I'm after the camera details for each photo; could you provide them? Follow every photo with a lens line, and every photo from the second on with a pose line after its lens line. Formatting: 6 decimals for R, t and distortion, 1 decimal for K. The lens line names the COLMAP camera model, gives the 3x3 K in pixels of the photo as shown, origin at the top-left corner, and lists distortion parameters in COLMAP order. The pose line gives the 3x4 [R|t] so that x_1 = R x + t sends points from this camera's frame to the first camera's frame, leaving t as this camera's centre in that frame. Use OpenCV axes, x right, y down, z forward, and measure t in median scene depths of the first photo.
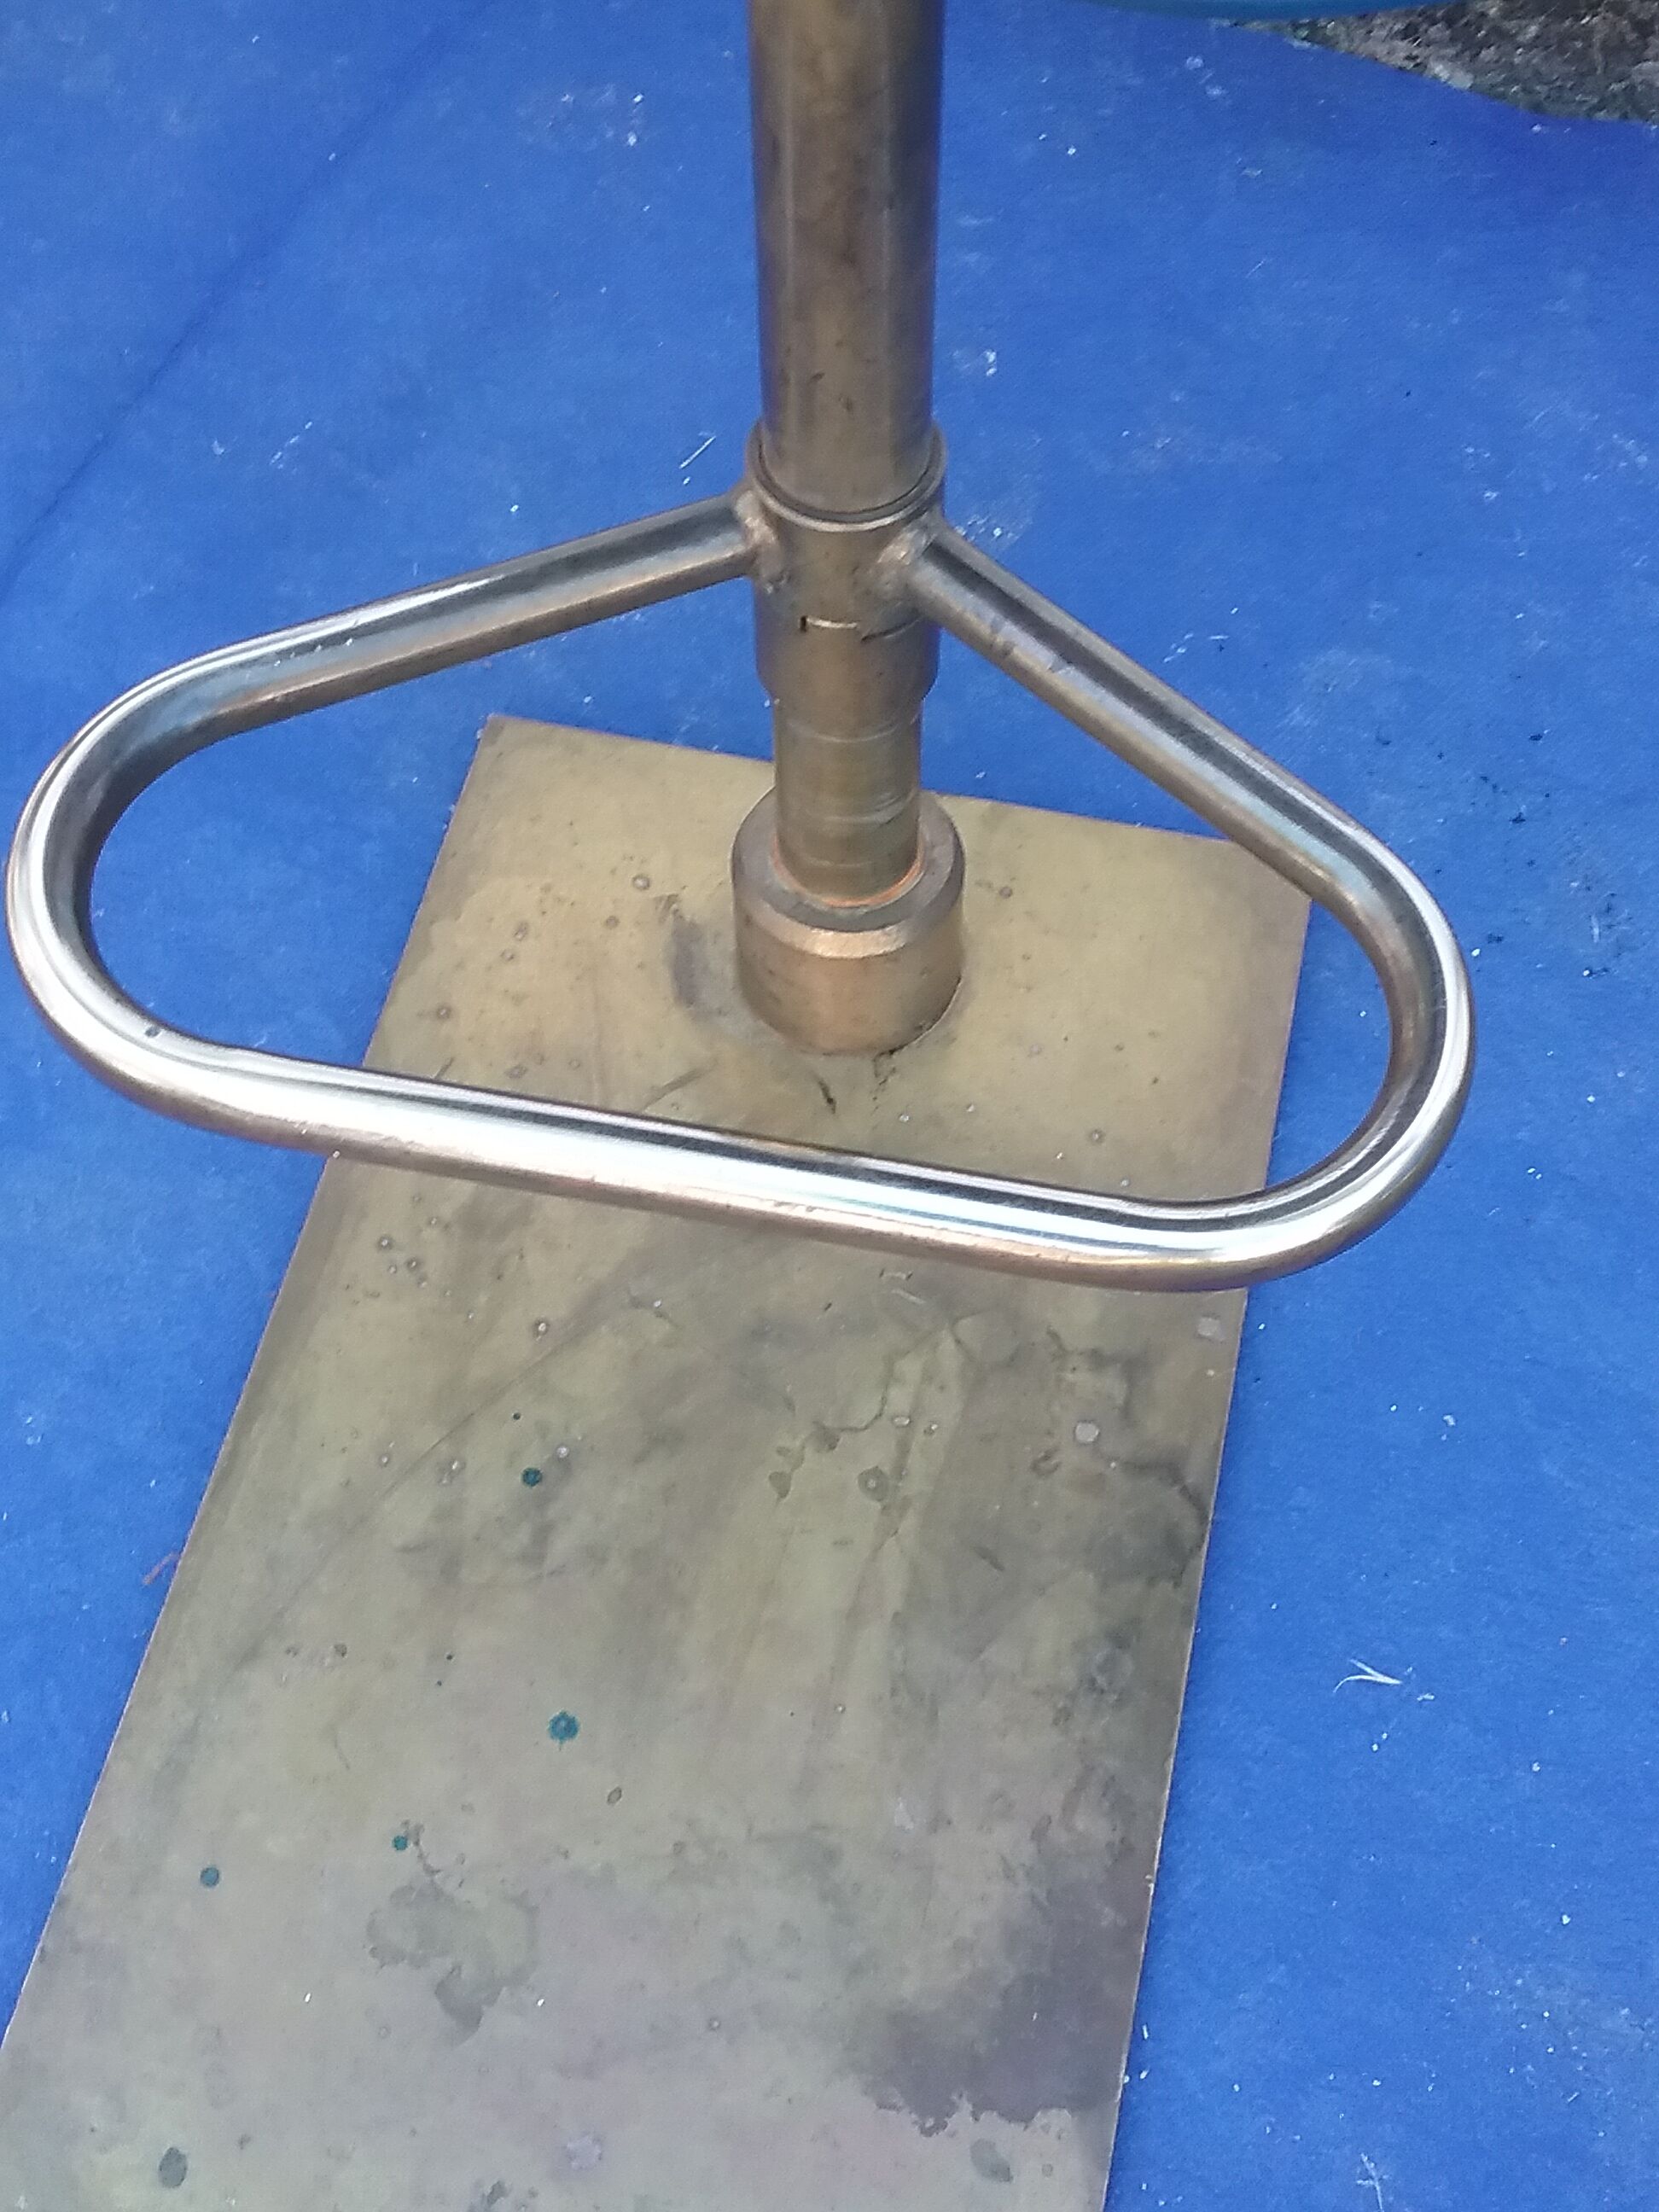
lens RADIAL K [[2701.5, 0, 919.6], [0, 2701.5, 1073.8], [0, 0, 1]] dist [0.096104, 0.000000]
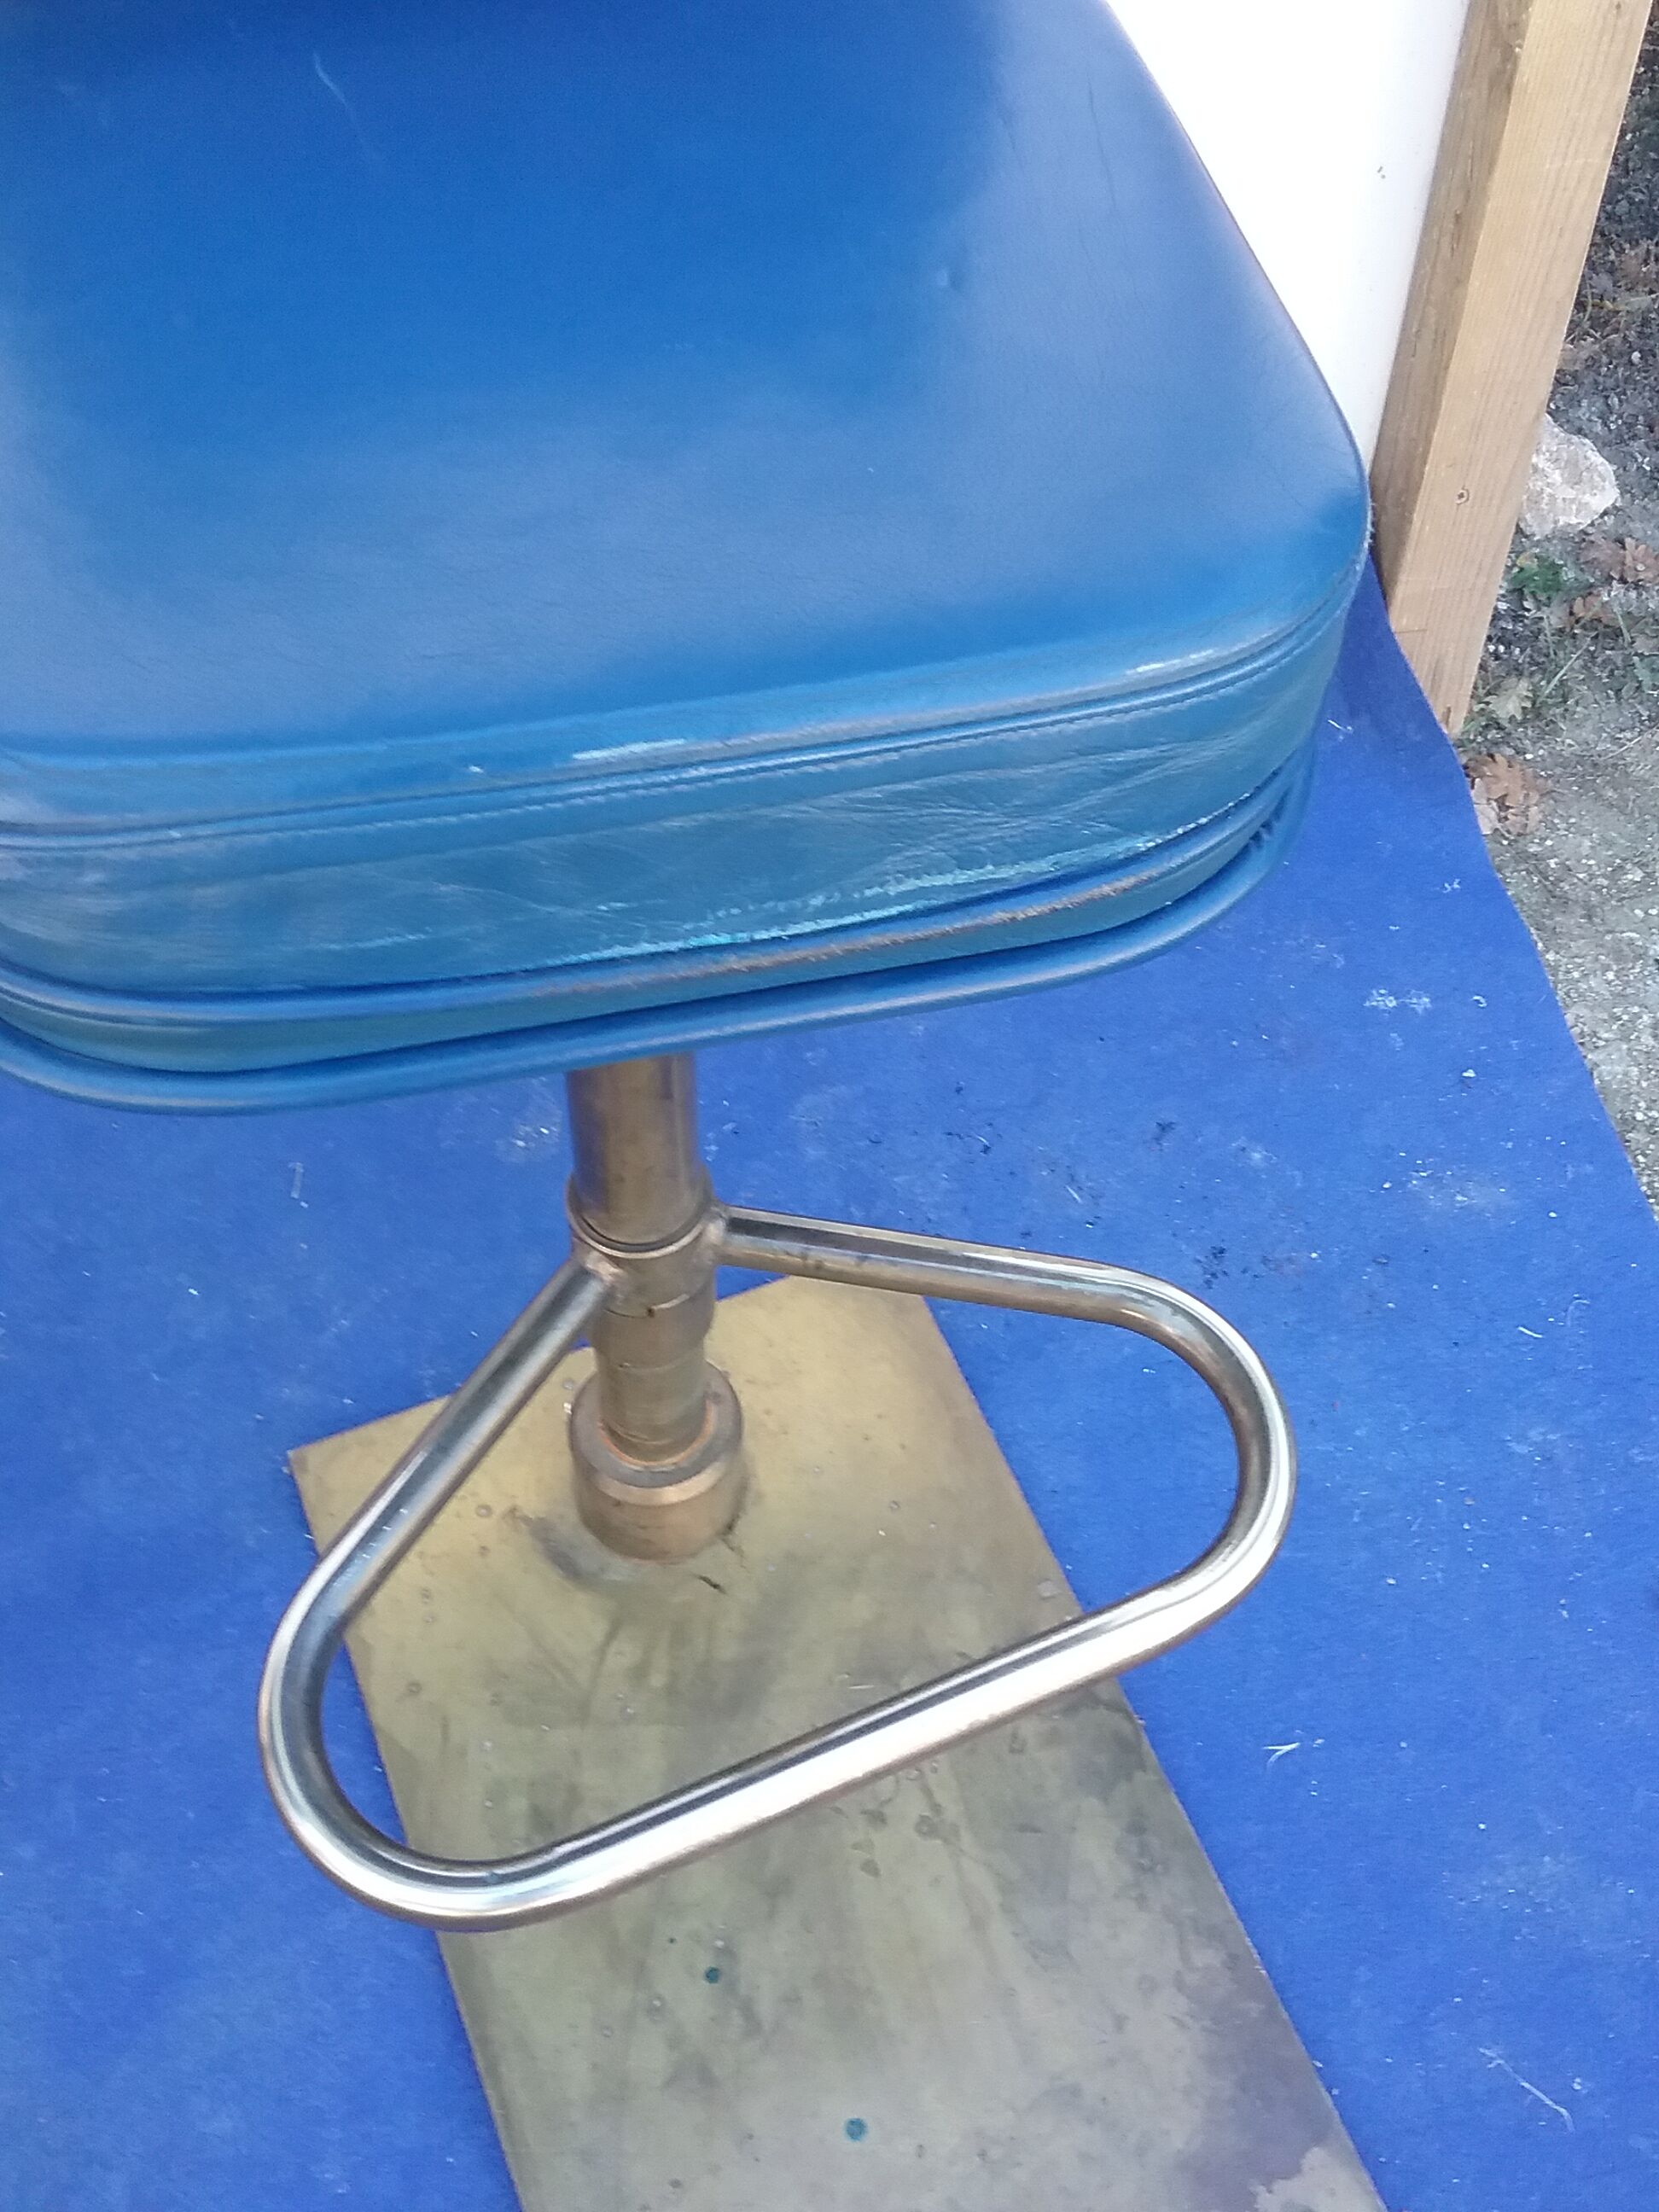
lens RADIAL K [[2174.0, 0, 802.6], [0, 2174.0, 1067.0], [0, 0, 1]] dist [0.032204, 0.000000]
pose [[0.823689, -0.450662, 0.344152, -0.273674], [0.470345, 0.881998, 0.029246, -0.246910], [-0.316722, 0.137780, 0.938458, -0.056825]]
